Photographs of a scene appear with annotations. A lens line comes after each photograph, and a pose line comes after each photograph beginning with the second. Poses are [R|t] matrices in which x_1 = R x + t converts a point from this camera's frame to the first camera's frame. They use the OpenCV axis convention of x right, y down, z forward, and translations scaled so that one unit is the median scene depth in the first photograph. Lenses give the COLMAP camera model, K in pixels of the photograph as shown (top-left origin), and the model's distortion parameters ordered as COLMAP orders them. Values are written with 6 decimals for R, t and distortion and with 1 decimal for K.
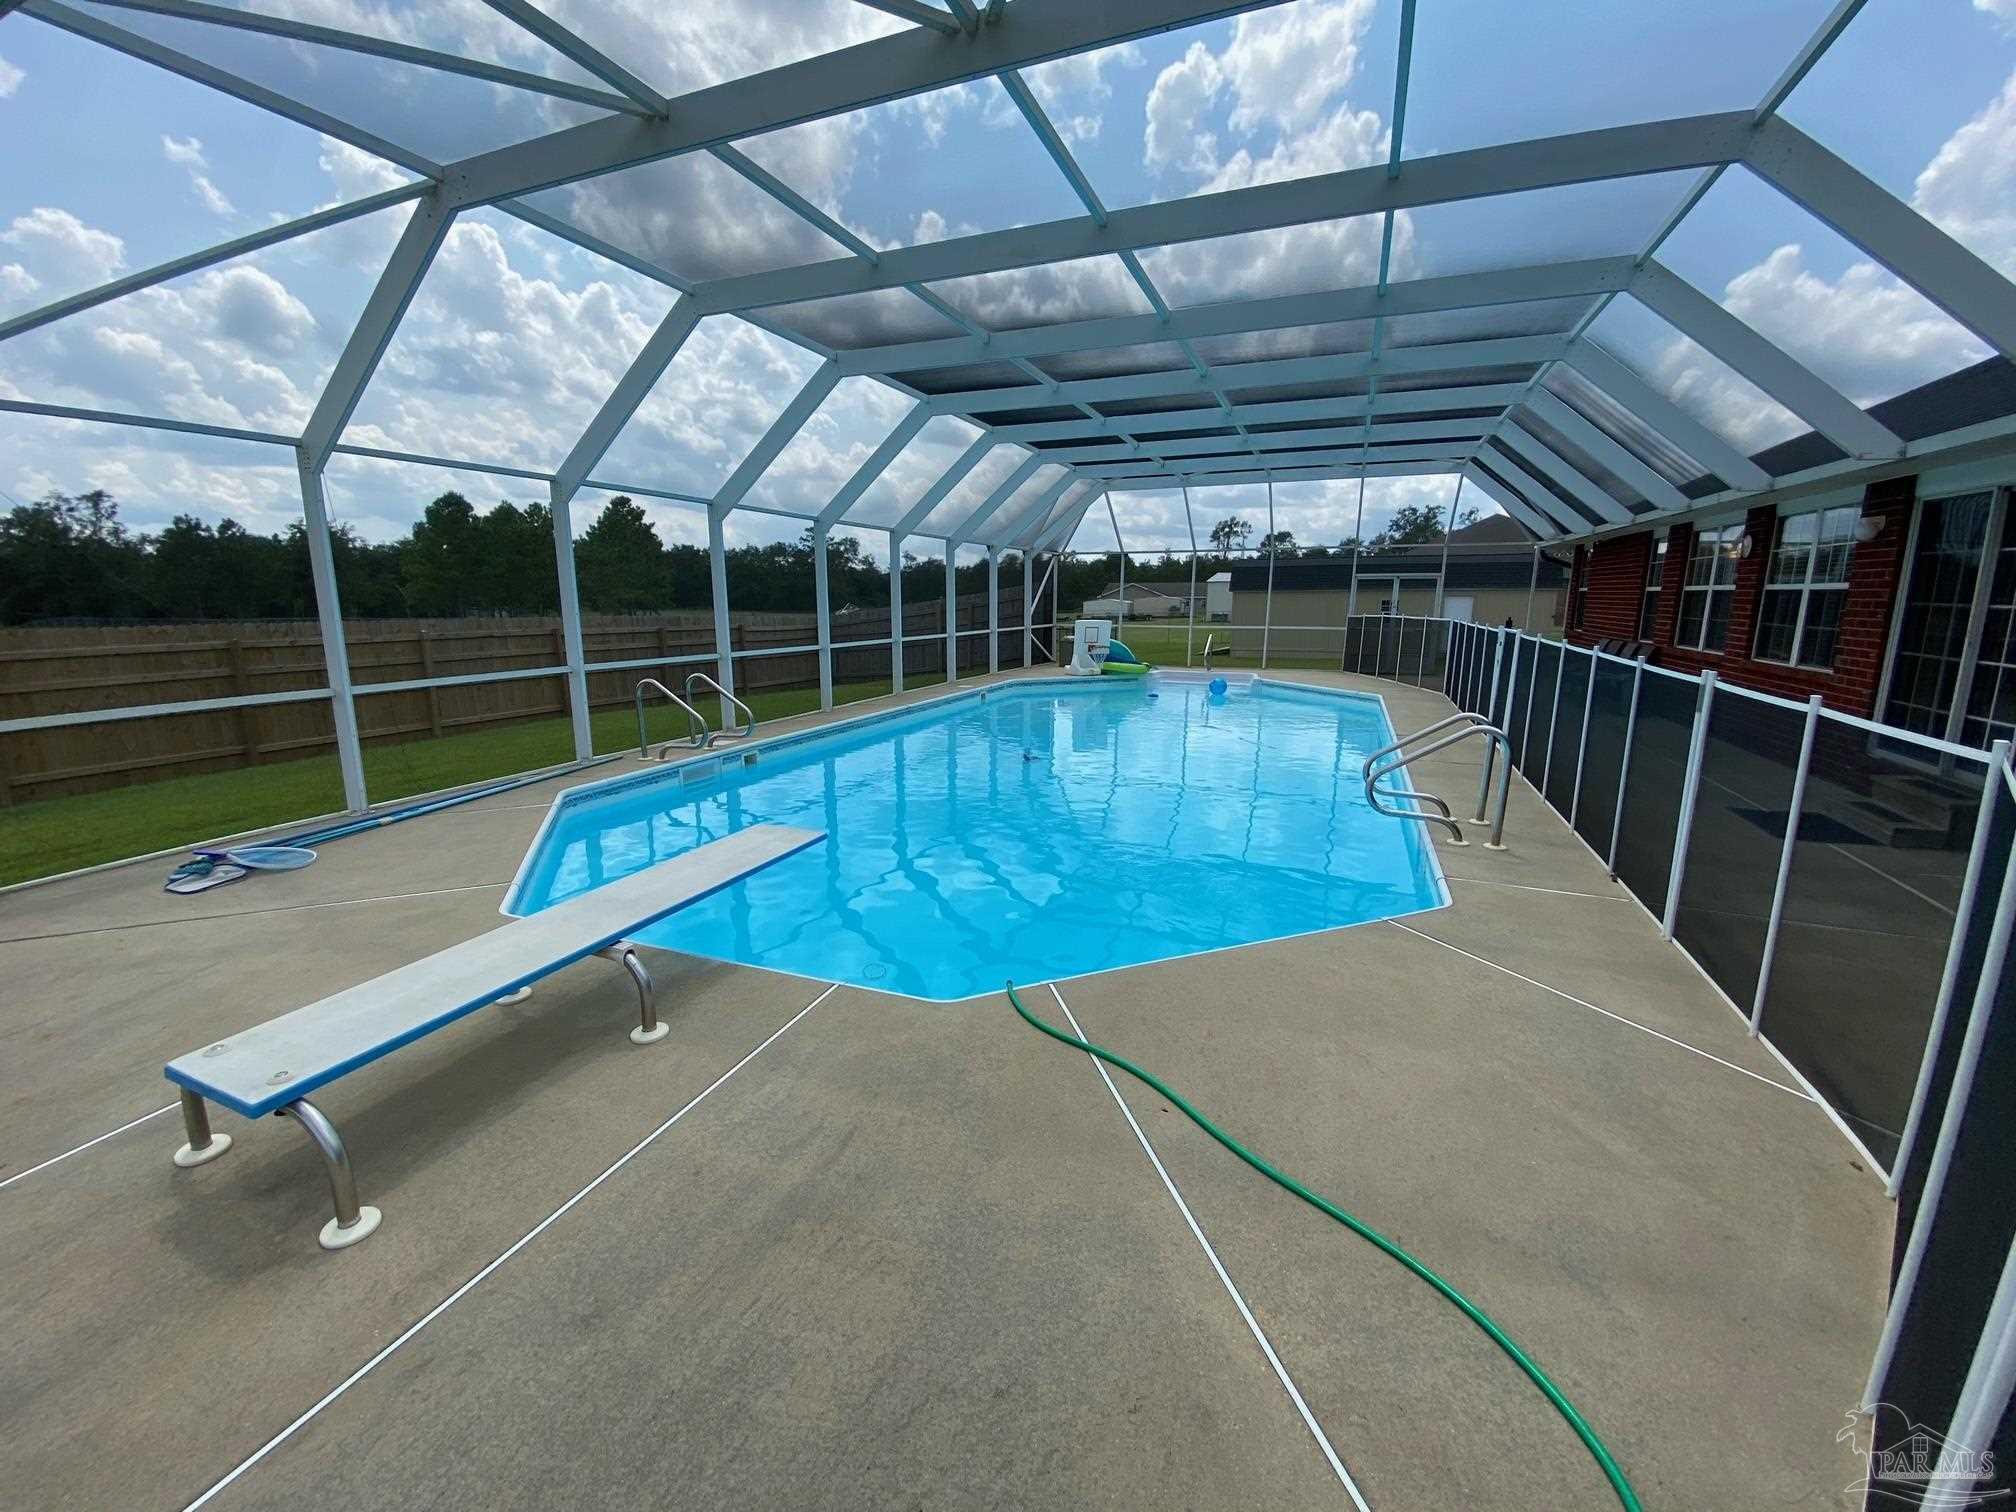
lens RADIAL K [[815.2, 0, 1005.5], [0, 815.2, 754.5], [0, 0, 1]] dist [0.042405, -0.032066]
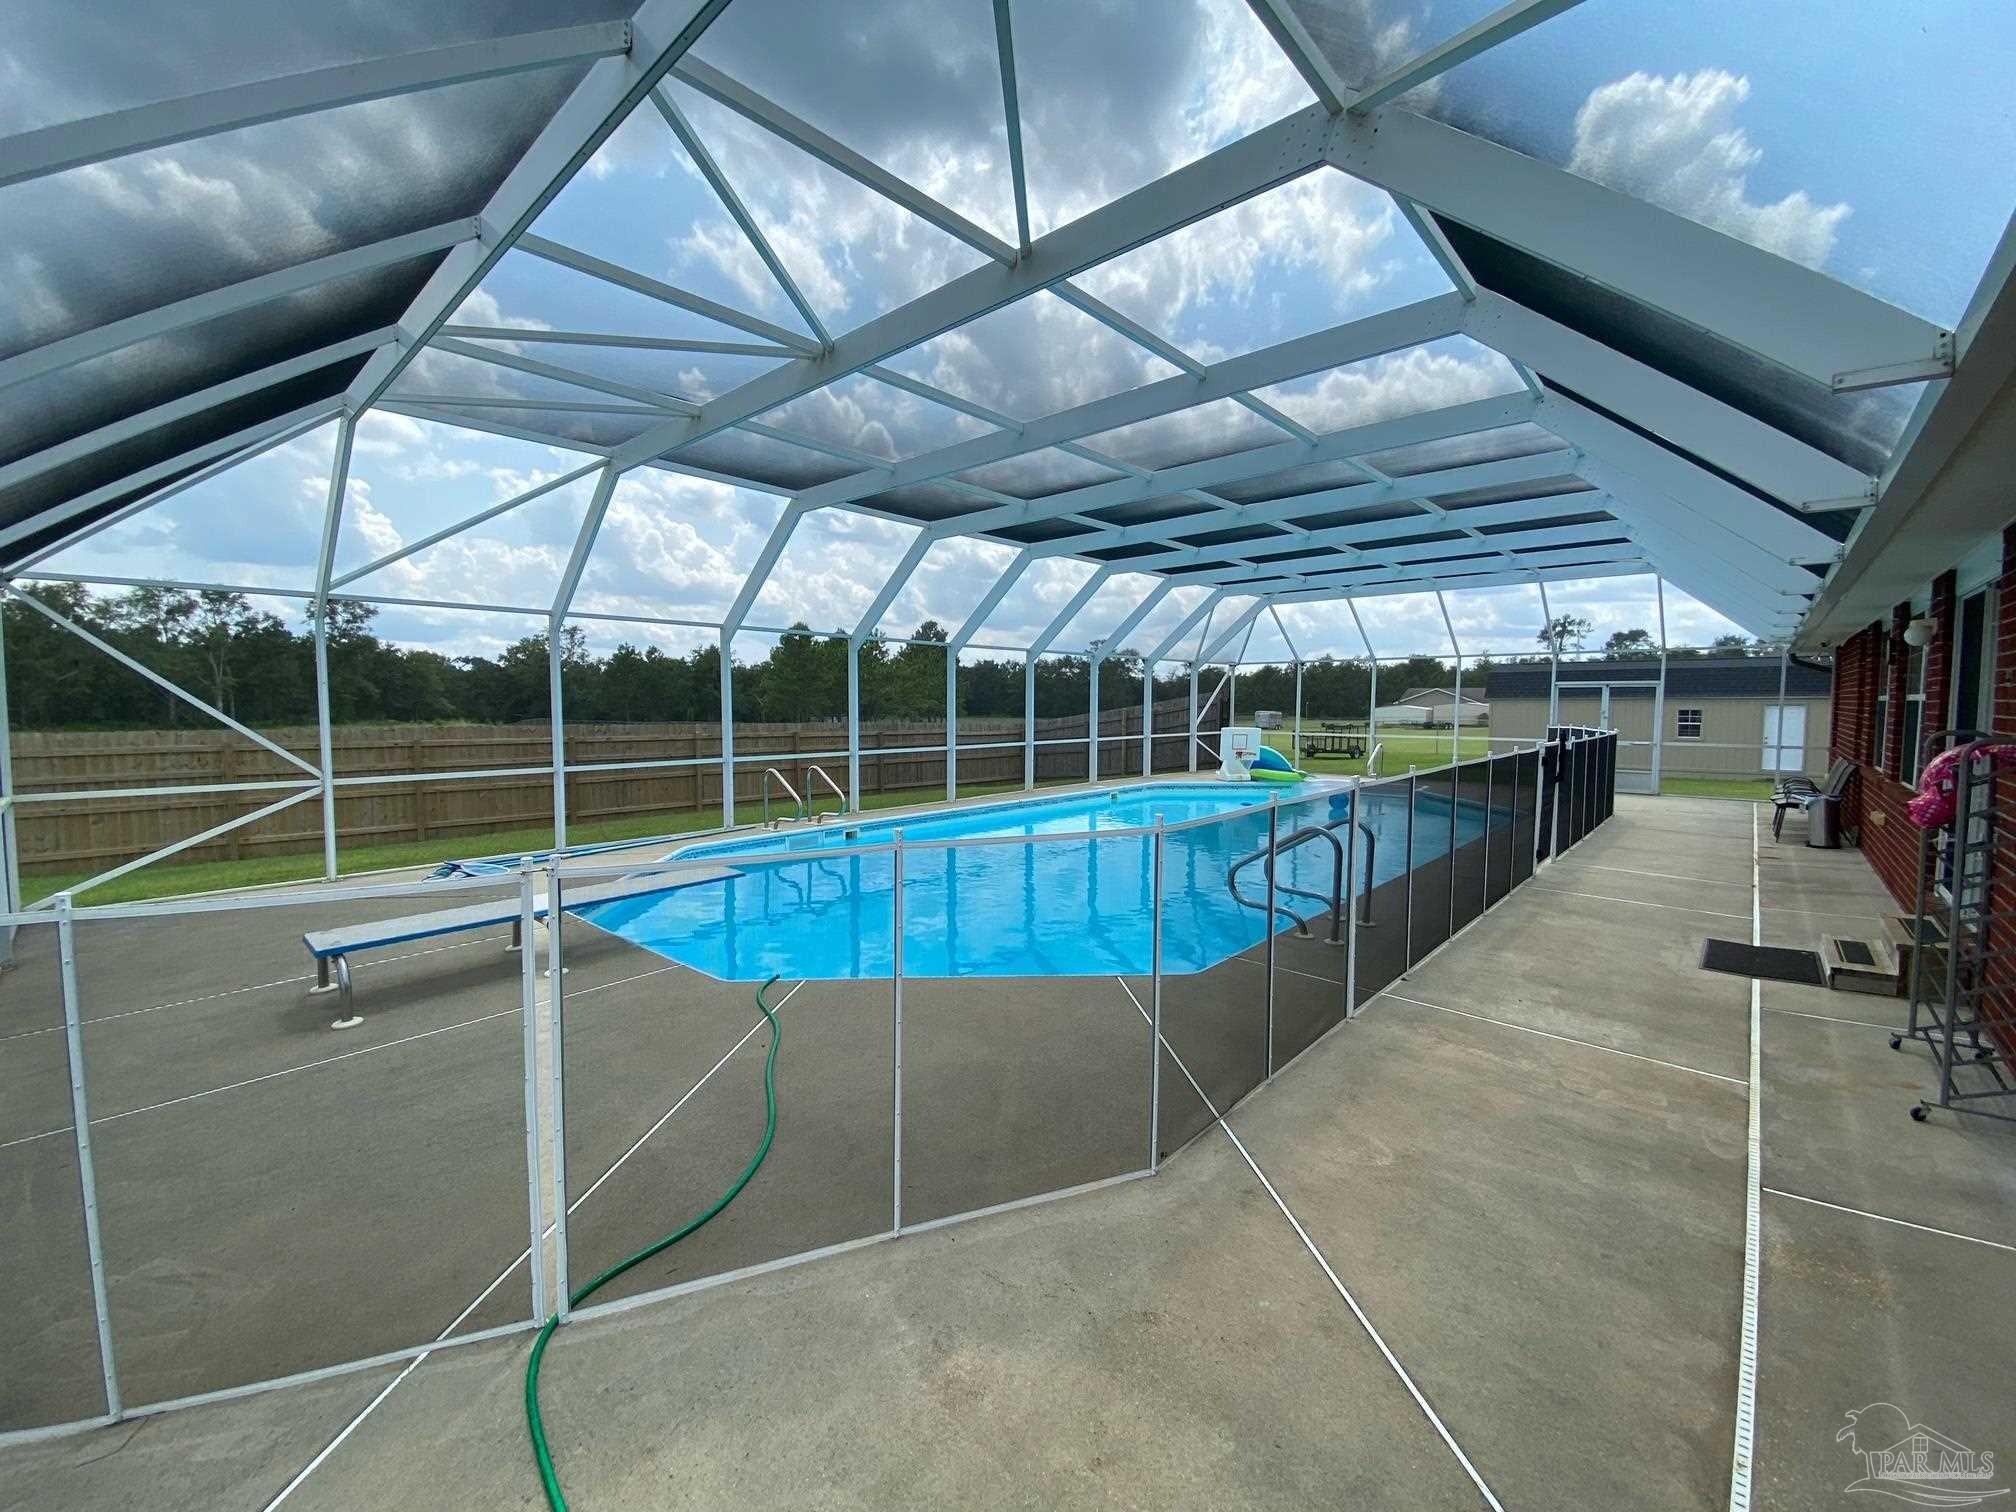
lens RADIAL K [[815.2, 0, 1005.5], [0, 815.2, 754.5], [0, 0, 1]] dist [0.042405, -0.032066]
pose [[0.941375, 0.020626, -0.336732, 0.168129], [-0.063826, 0.990992, -0.117731, 0.008134], [0.331270, 0.132321, 0.934212, -0.051964]]
